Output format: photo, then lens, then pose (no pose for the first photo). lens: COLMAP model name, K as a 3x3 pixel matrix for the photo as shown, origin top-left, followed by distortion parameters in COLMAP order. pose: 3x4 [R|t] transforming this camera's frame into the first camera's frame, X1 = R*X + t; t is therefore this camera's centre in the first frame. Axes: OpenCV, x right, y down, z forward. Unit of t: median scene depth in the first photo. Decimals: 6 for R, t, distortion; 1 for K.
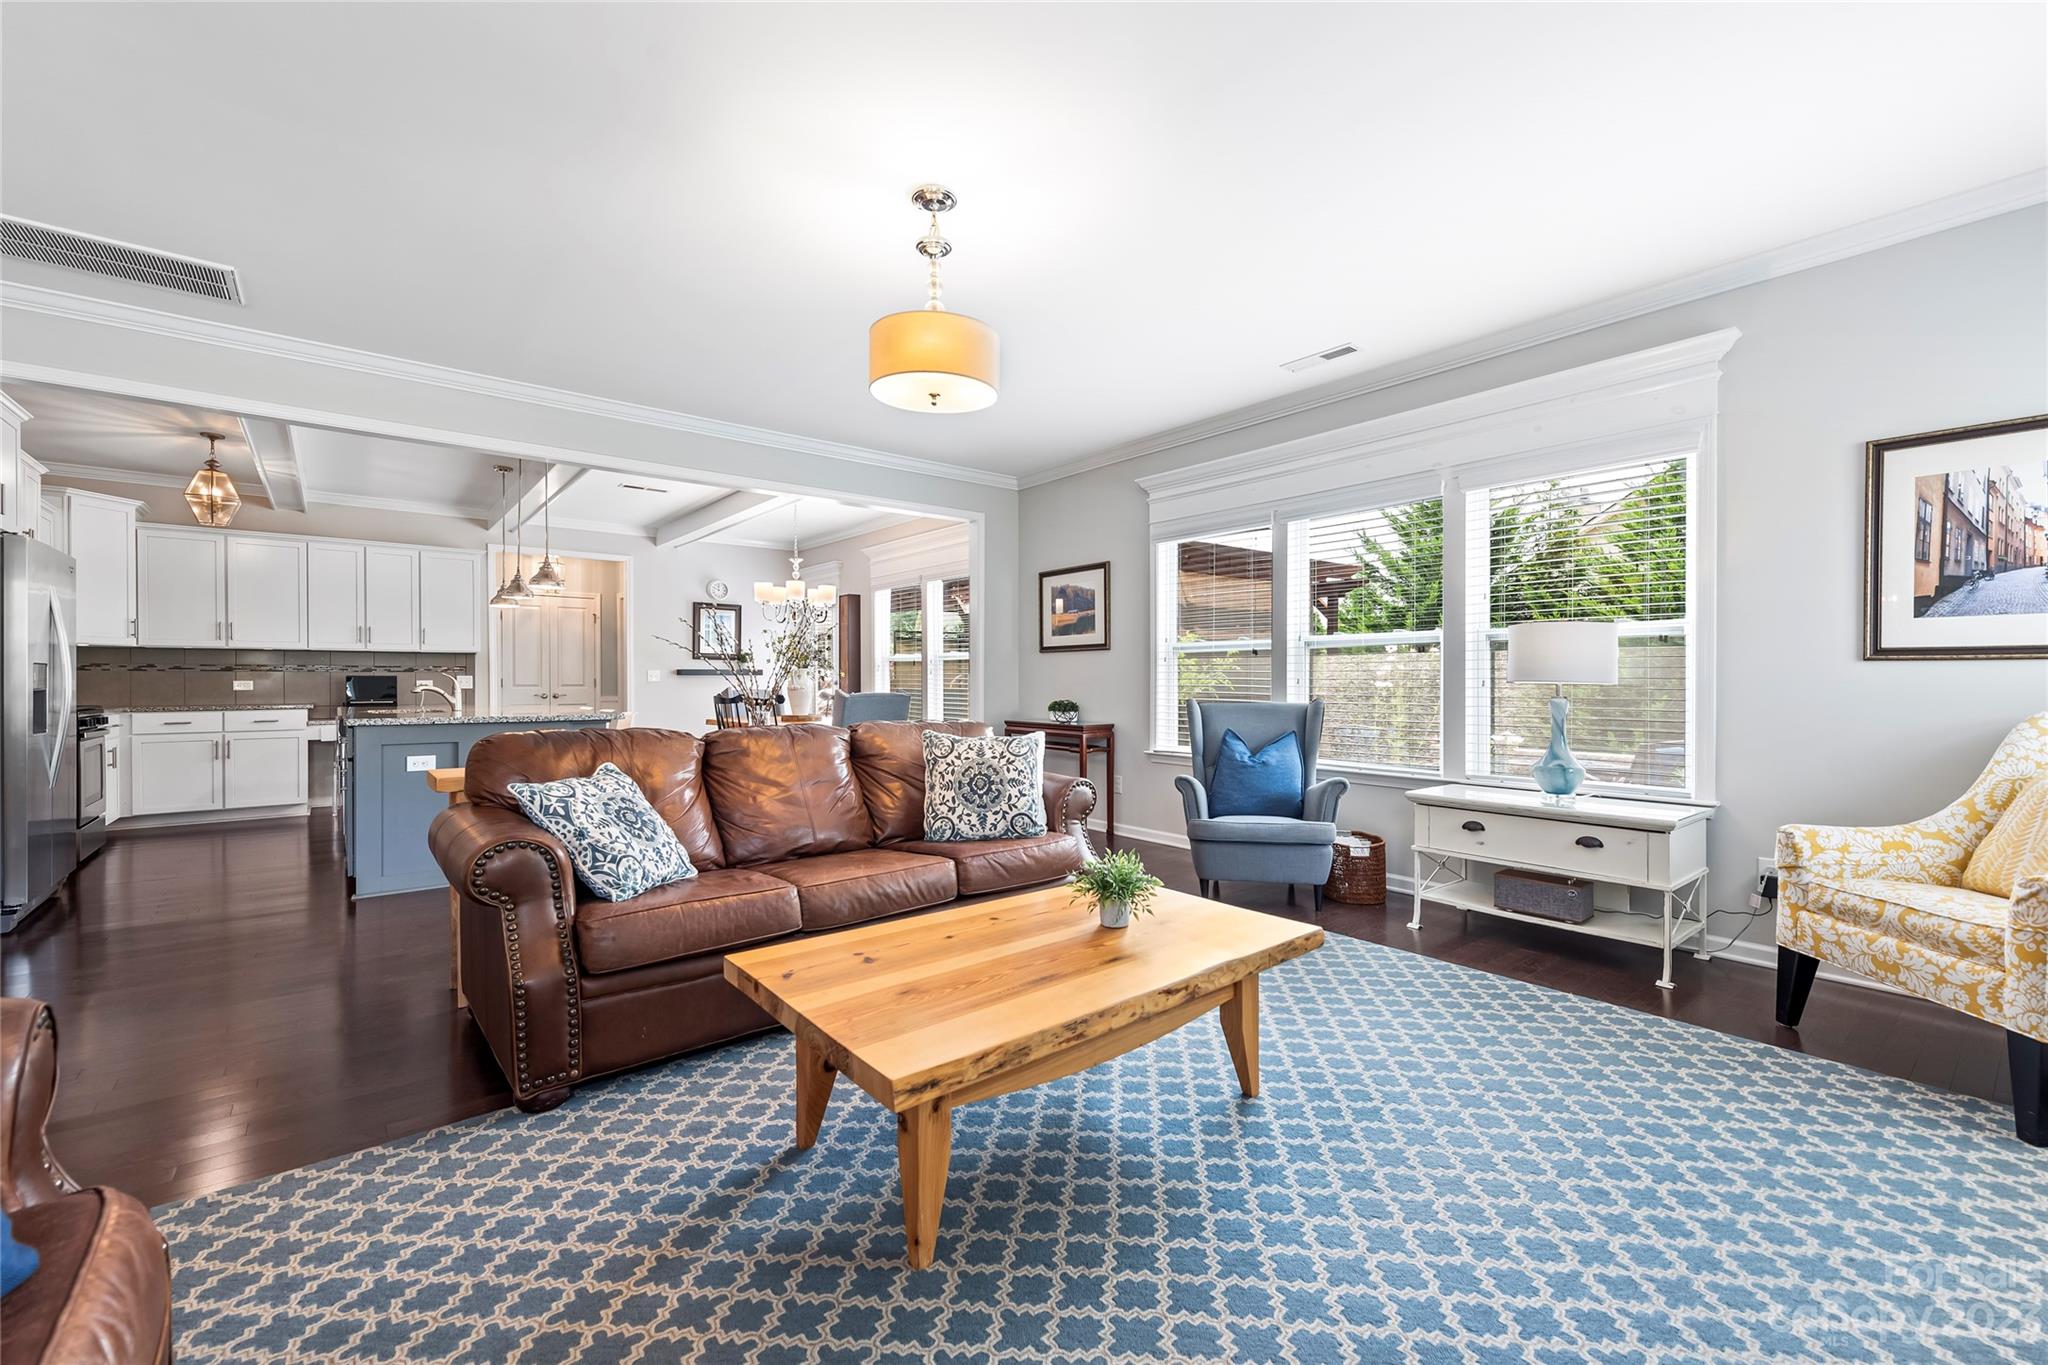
lens RADIAL K [[835.8, 0, 1033.4], [0, 835.8, 687.9], [0, 0, 1]] dist [0.000623, -0.000166]
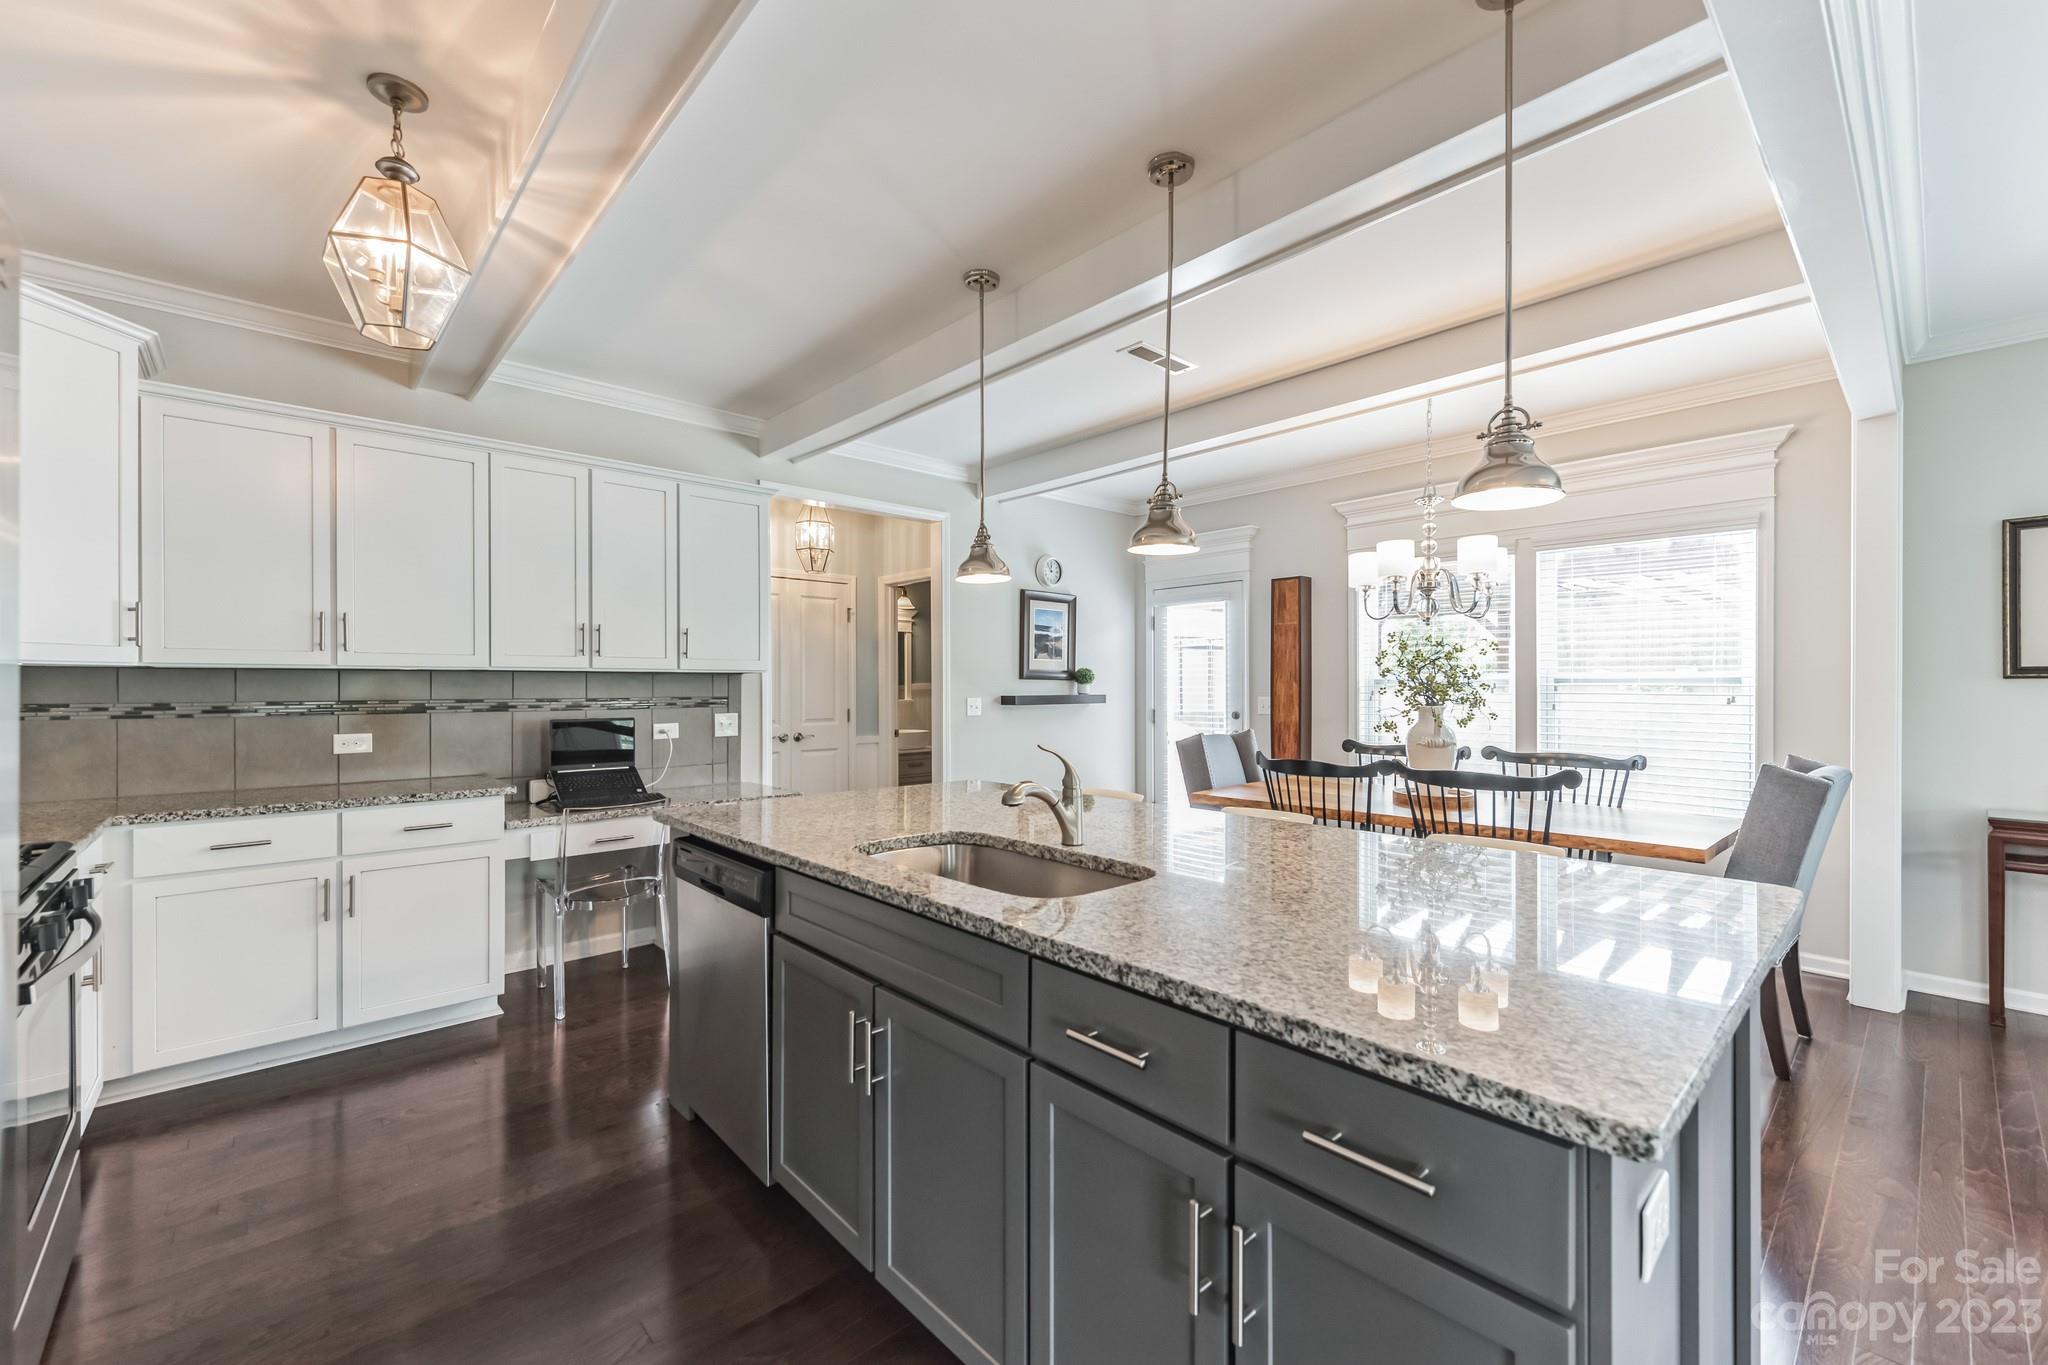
lens RADIAL K [[827.9, 0, 1026.6], [0, 827.9, 689.2], [0, 0, 1]] dist [0.003101, 0.000166]
pose [[0.998912, -0.002283, 0.046573, -0.569564], [0.002522, 0.999984, -0.005071, -0.030976], [-0.046561, 0.005183, 0.998902, 0.493668]]
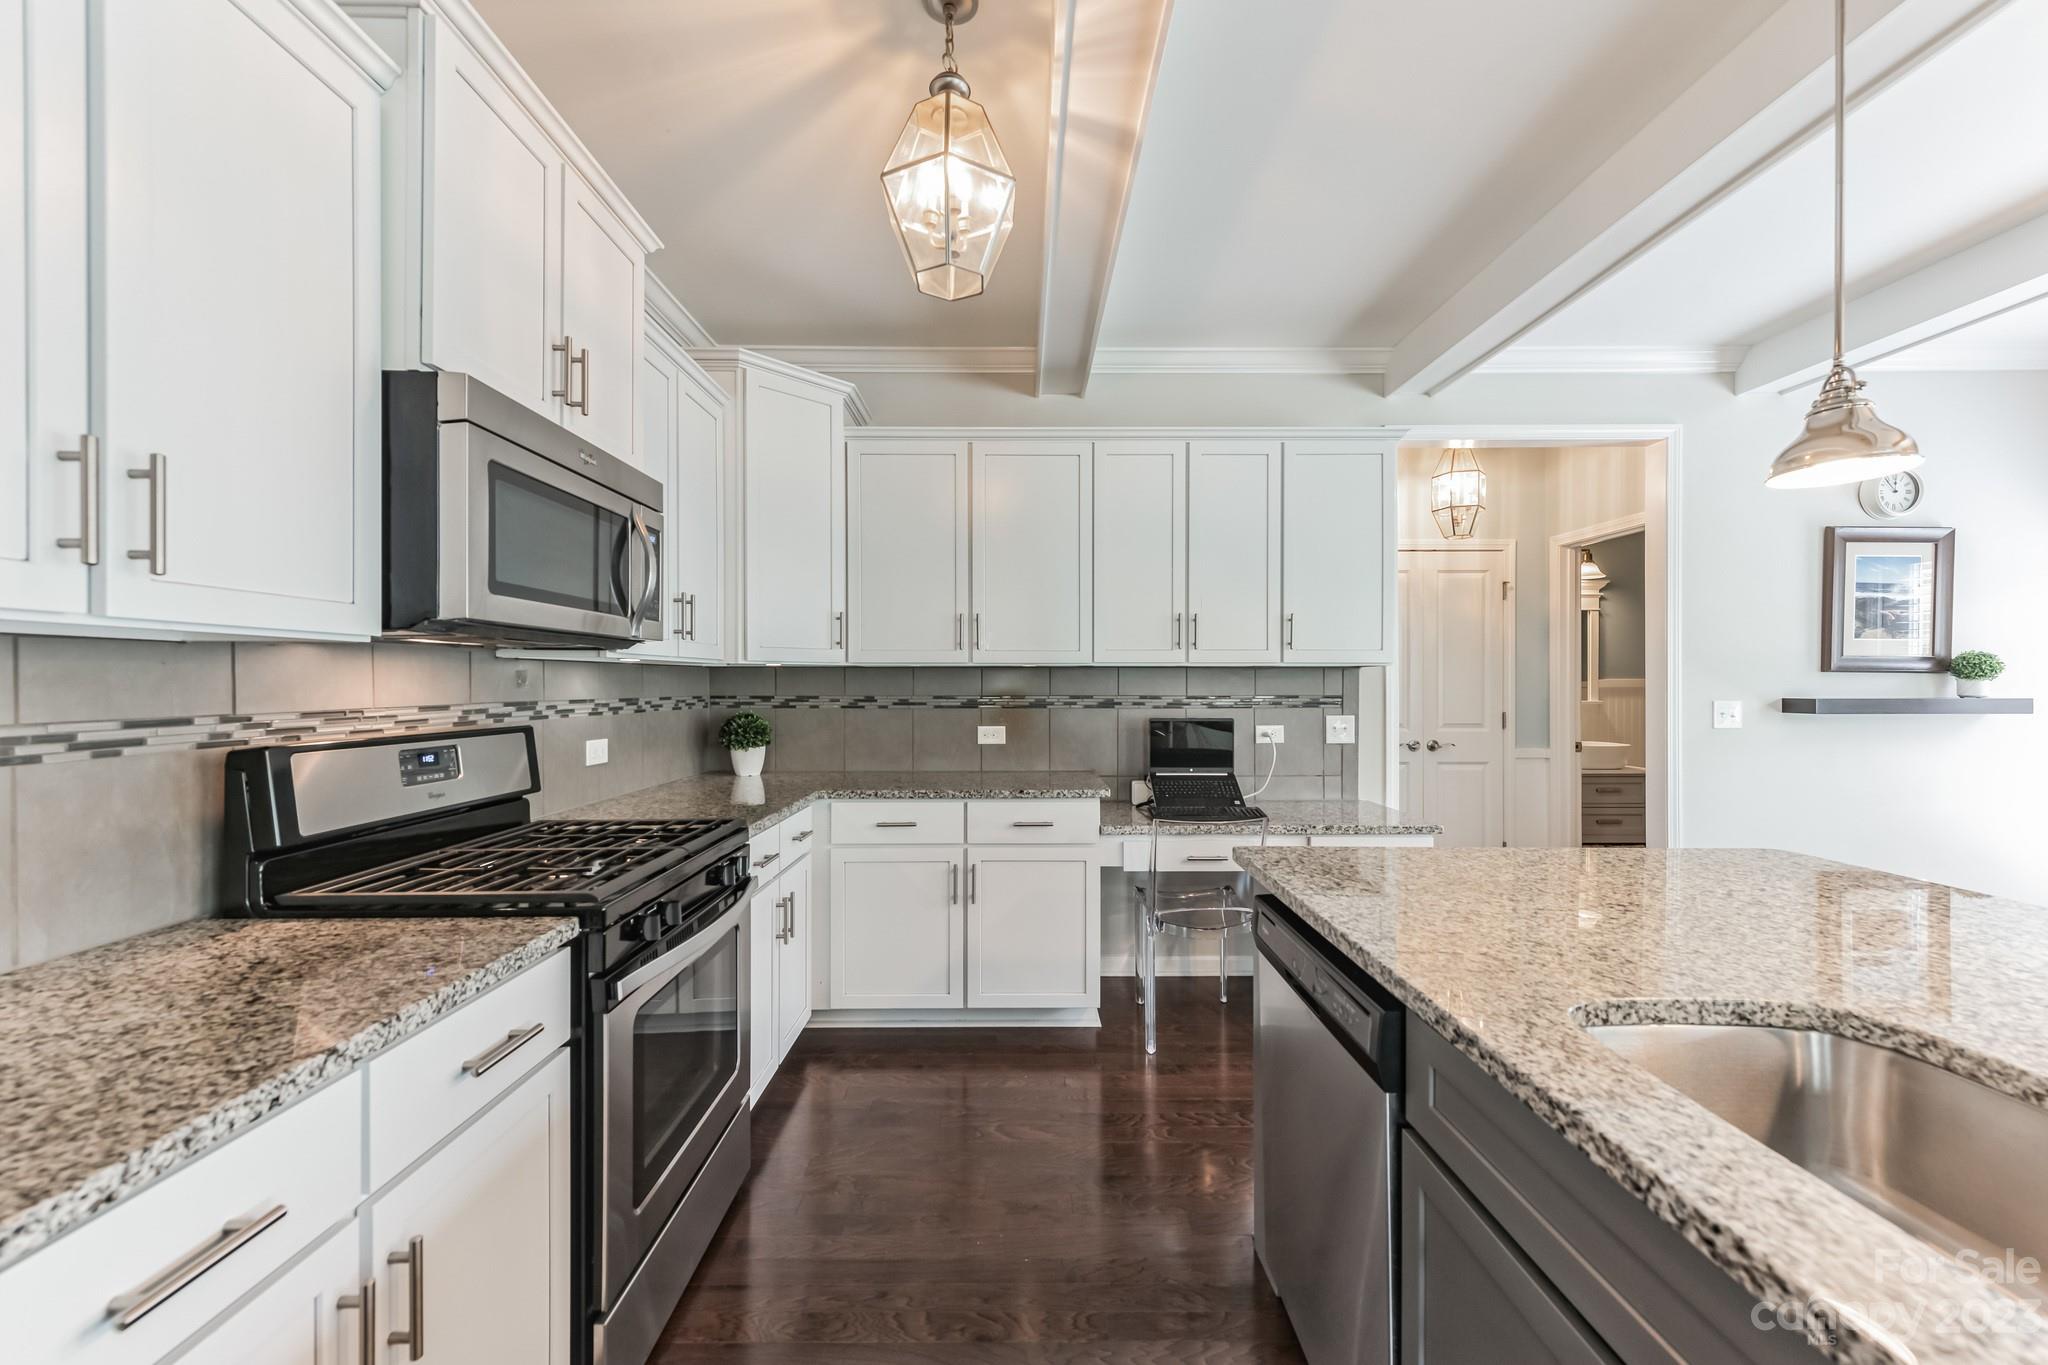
lens RADIAL K [[806.4, 0, 1024.0], [0, 806.4, 682.5], [0, 0, 1]] dist [0.011344, -0.000494]
pose [[0.773523, -0.000726, -0.633768, -0.600100], [-0.005054, 0.999960, -0.007314, -0.032354], [0.633749, 0.008861, 0.773488, 0.612718]]
